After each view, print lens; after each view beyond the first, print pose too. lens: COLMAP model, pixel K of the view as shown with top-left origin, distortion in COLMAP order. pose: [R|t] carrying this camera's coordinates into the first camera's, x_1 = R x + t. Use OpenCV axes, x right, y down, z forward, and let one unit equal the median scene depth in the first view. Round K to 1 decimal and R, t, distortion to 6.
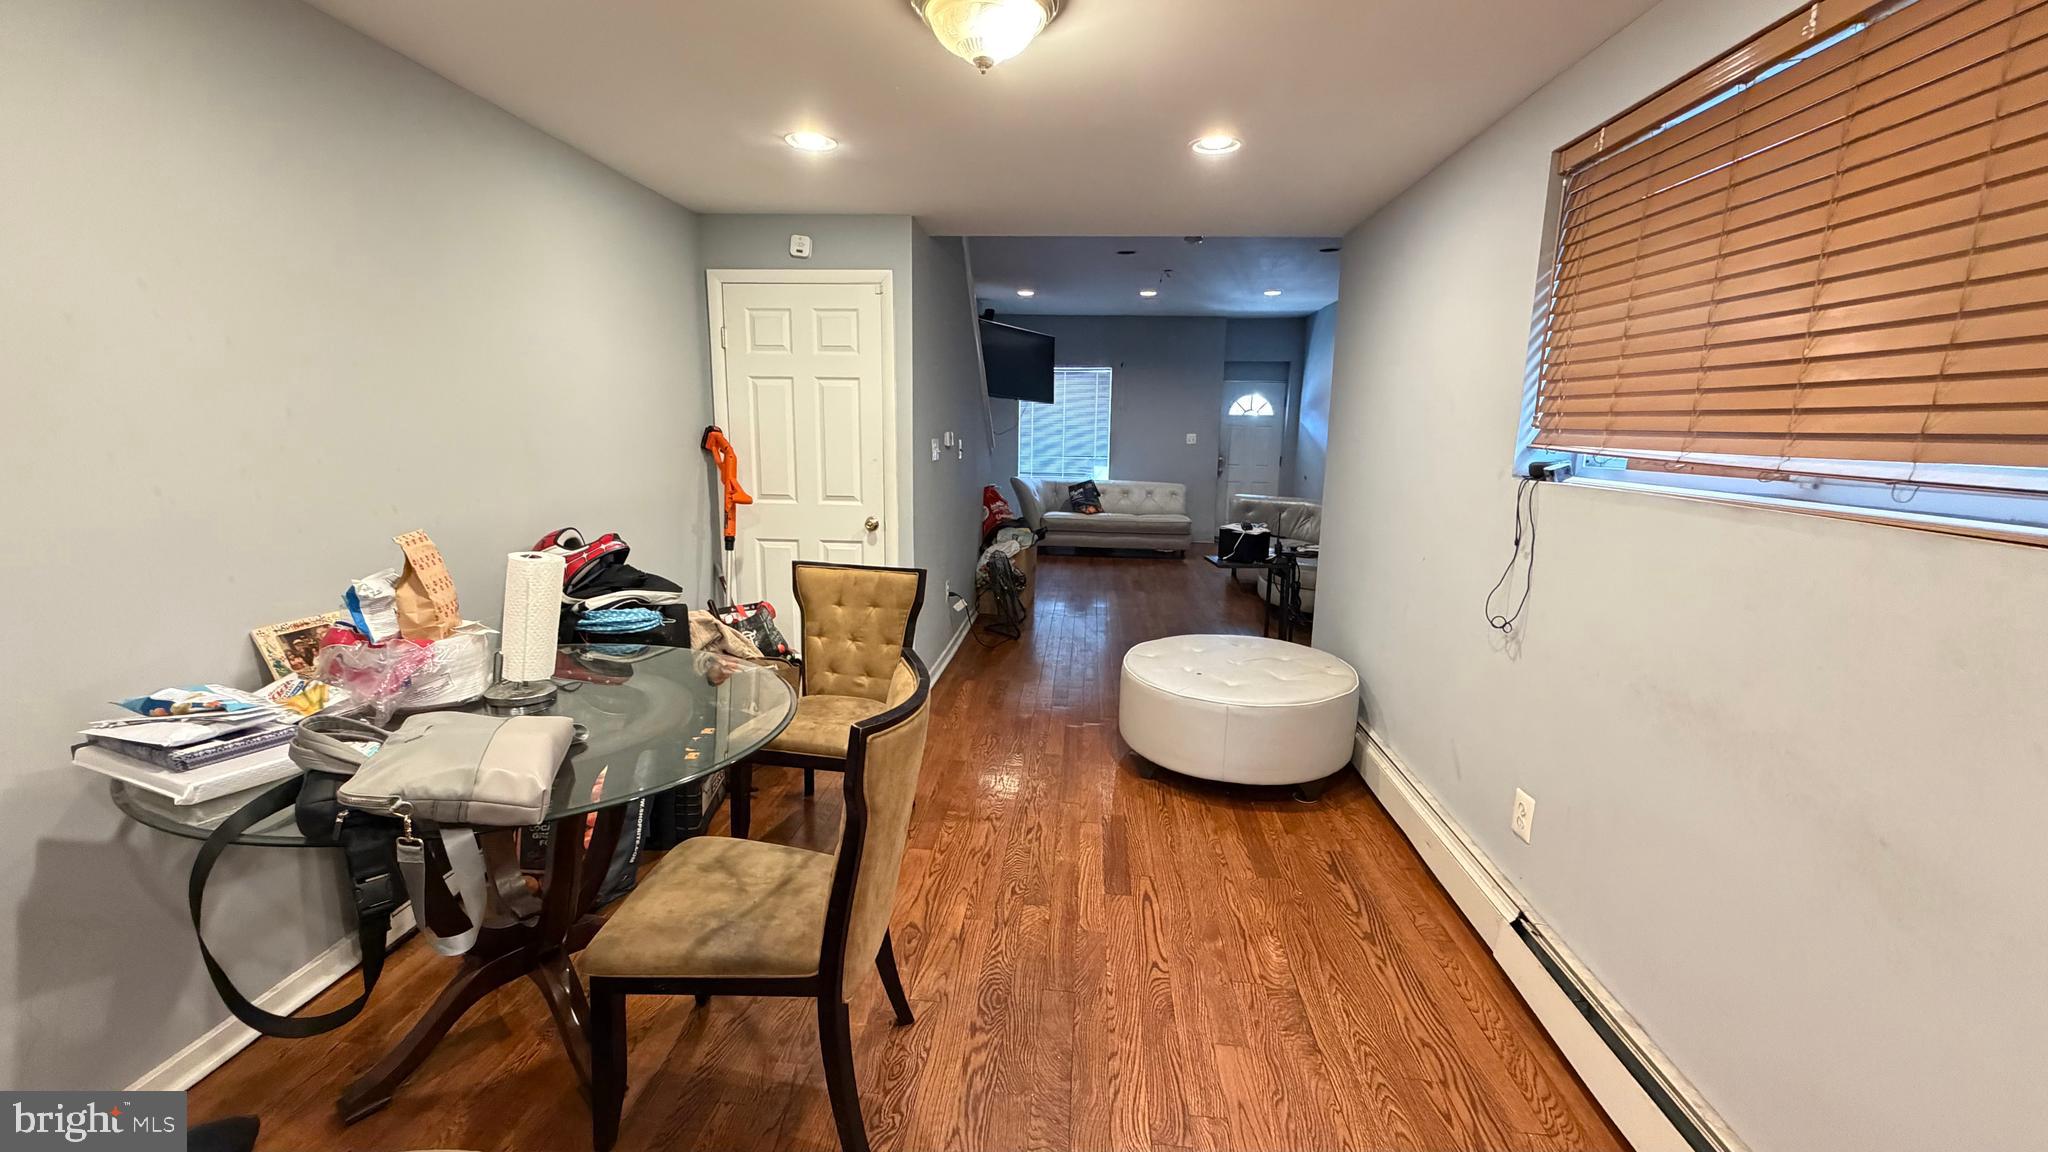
lens RADIAL K [[816.7, 0, 1023.2], [0, 816.7, 572.9], [0, 0, 1]] dist [0.002045, 0.000468]
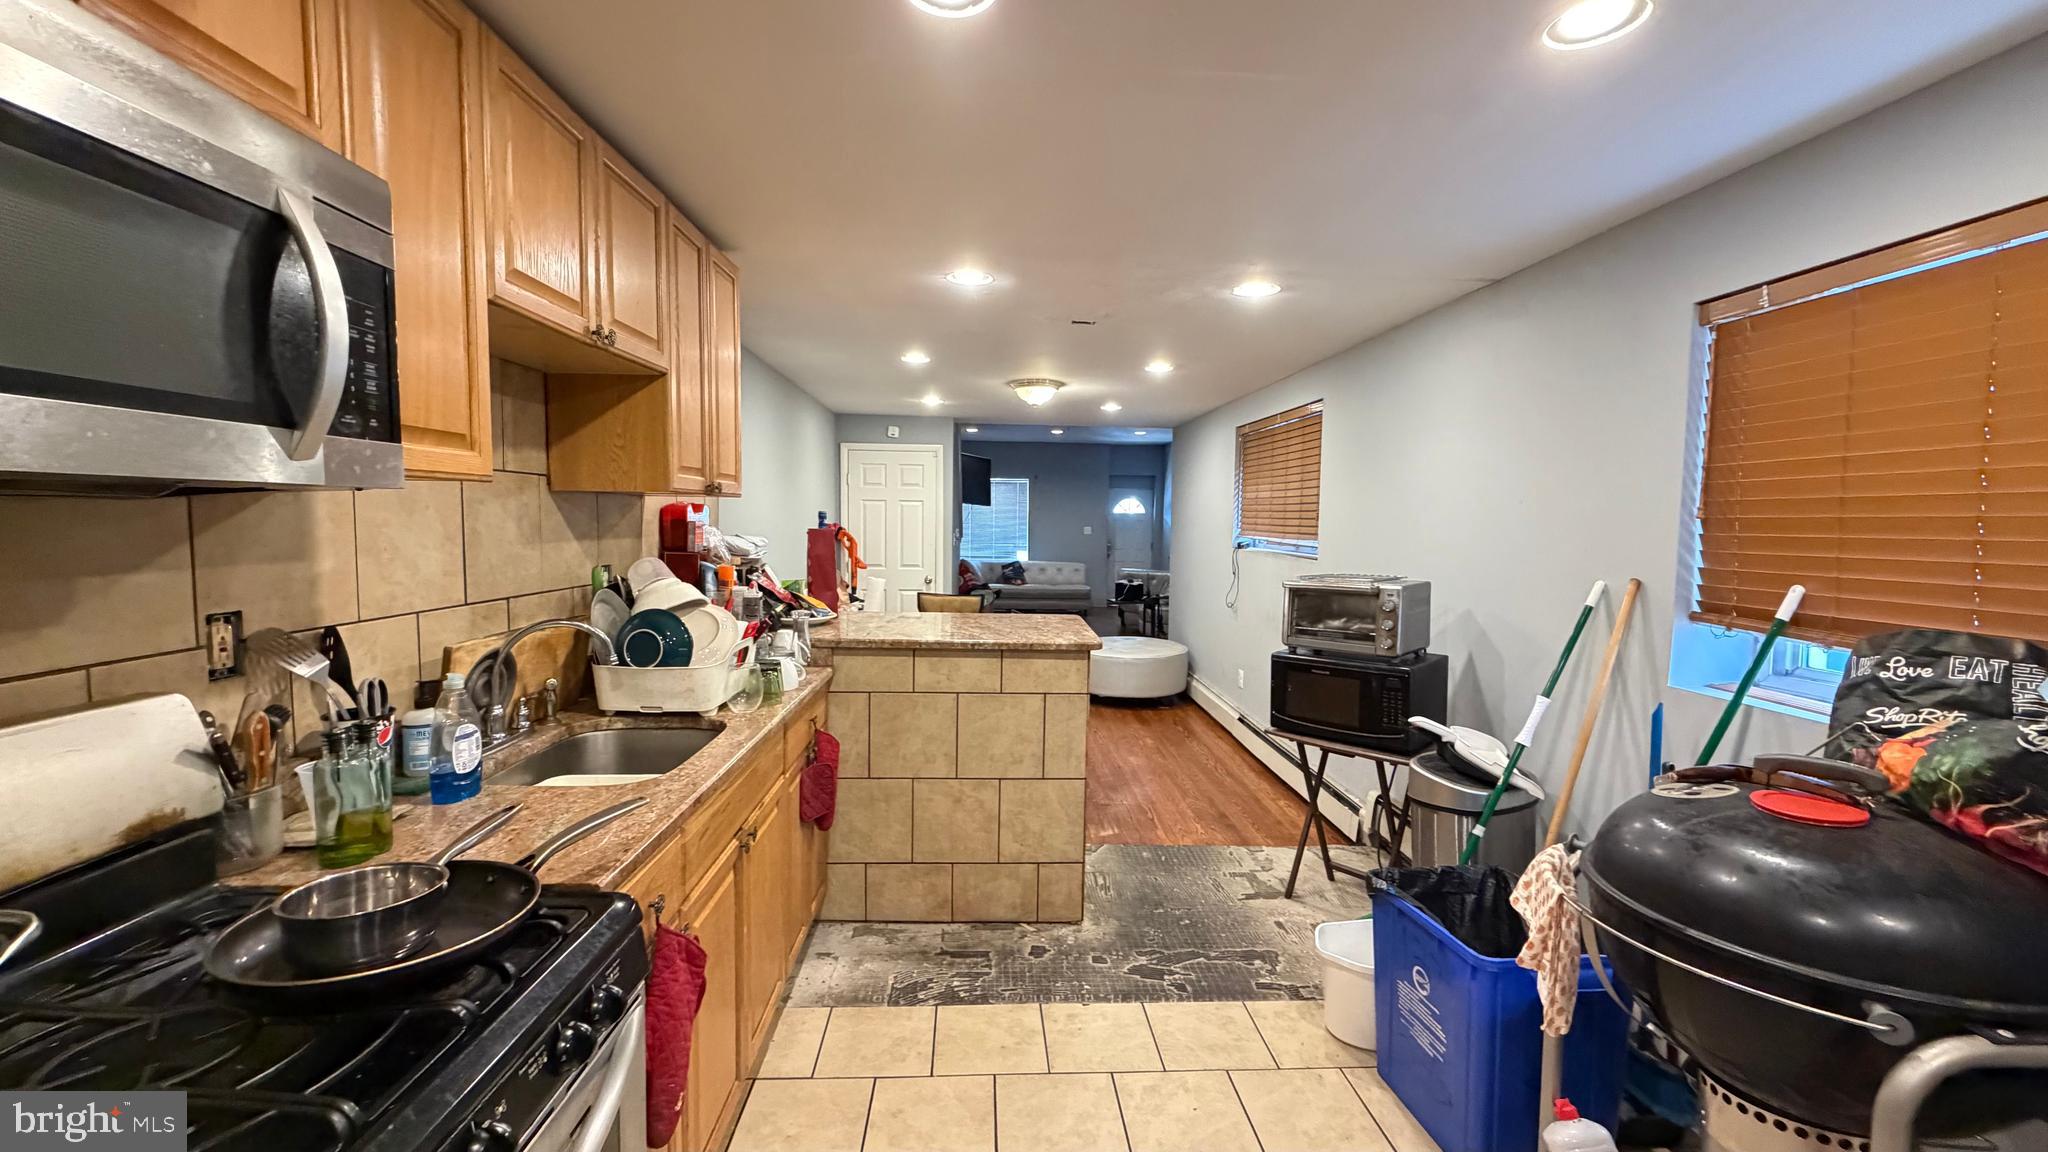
lens RADIAL K [[816.7, 0, 1030.4], [0, 816.7, 572.4], [0, 0, 1]] dist [0.002045, 0.000468]
pose [[0.988964, -0.010826, 0.147757, -0.100086], [0.026858, 0.993902, -0.106949, 0.053572], [-0.145698, 0.109737, 0.983224, -0.351384]]
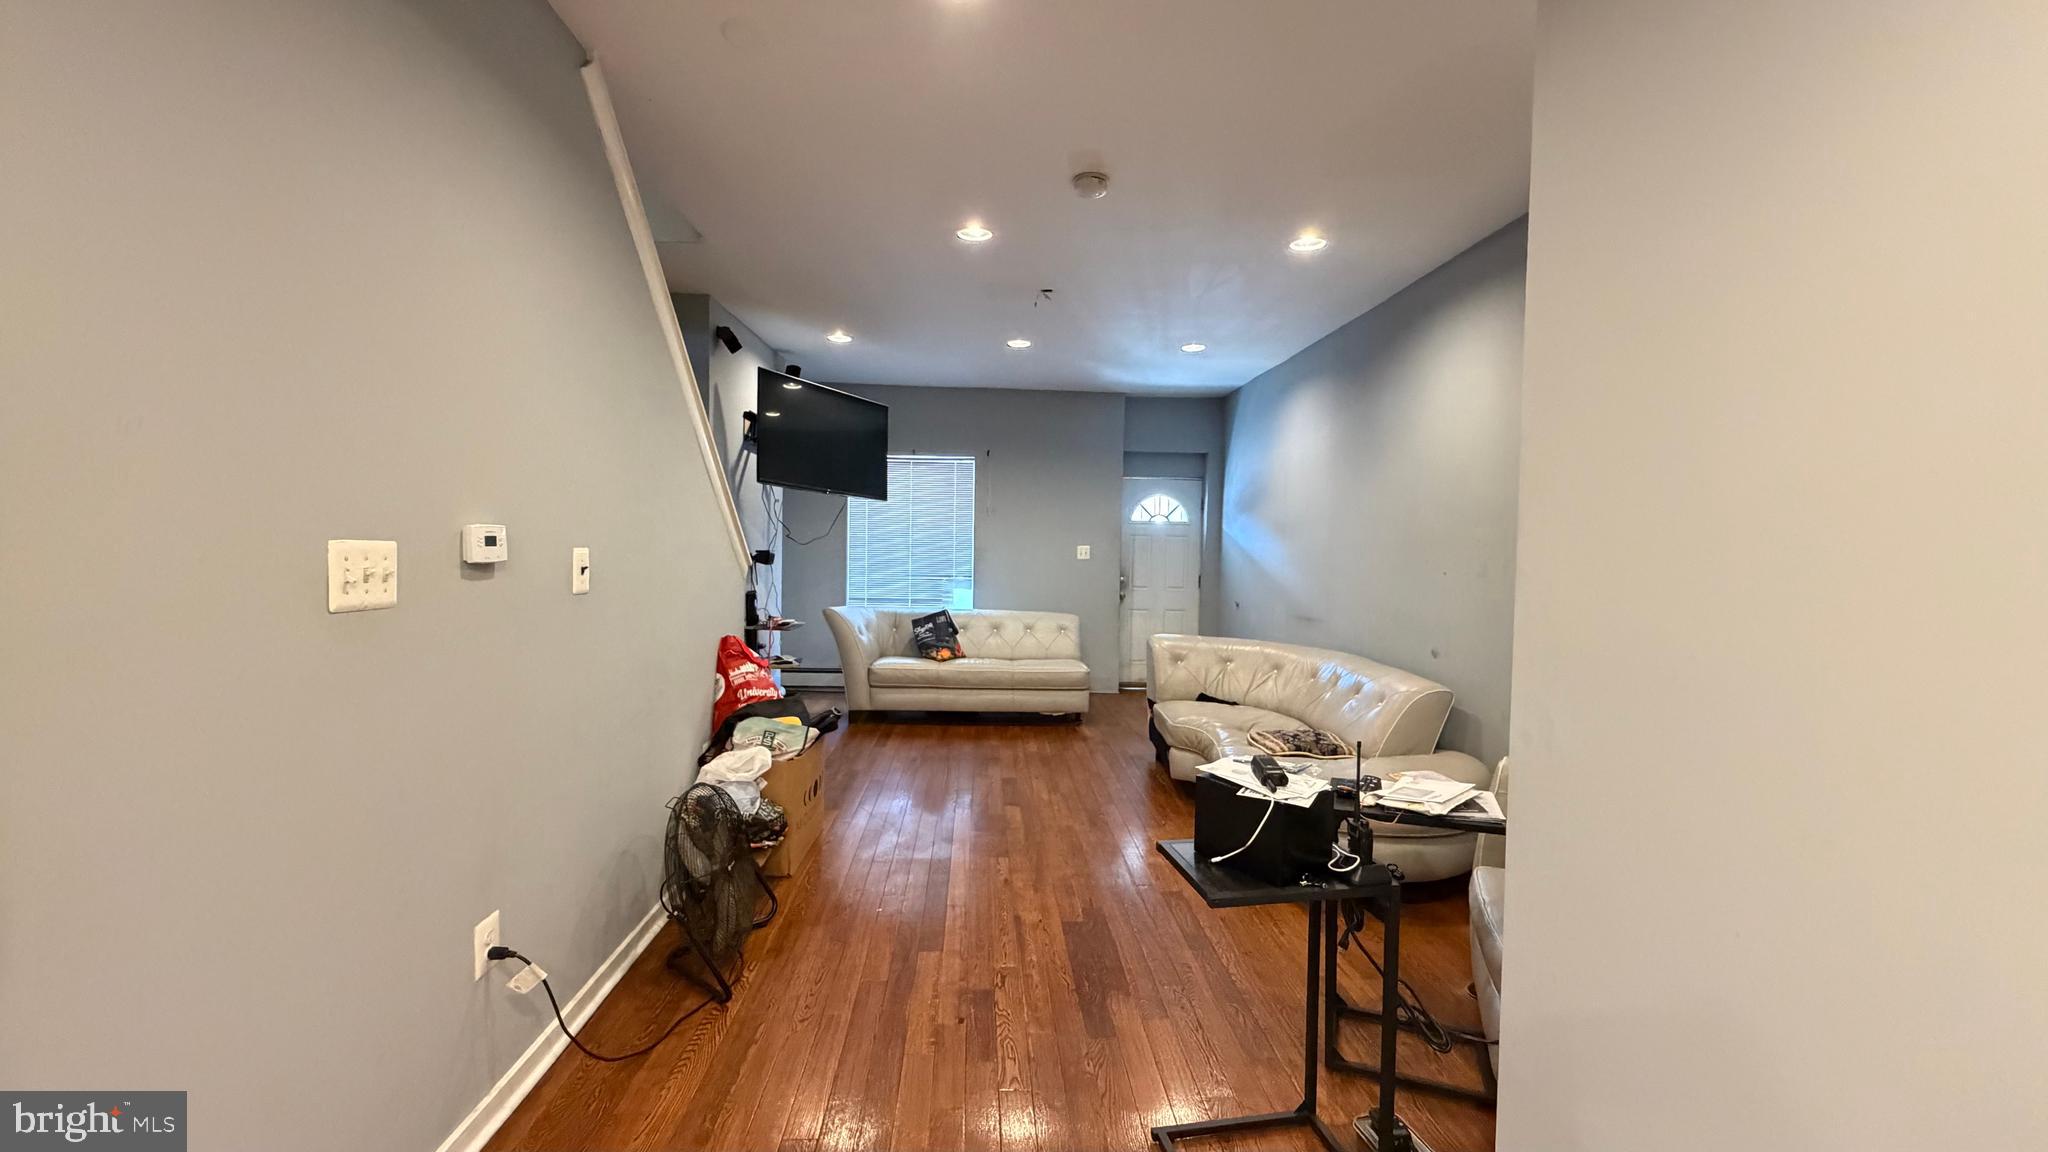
lens RADIAL K [[816.7, 0, 1016.1], [0, 816.7, 574.3], [0, 0, 1]] dist [0.002045, 0.000468]
pose [[0.991477, -0.001784, 0.130272, 0.053930], [0.019783, 0.990373, -0.137001, -0.048928], [-0.128774, 0.138411, 0.981967, 0.313335]]
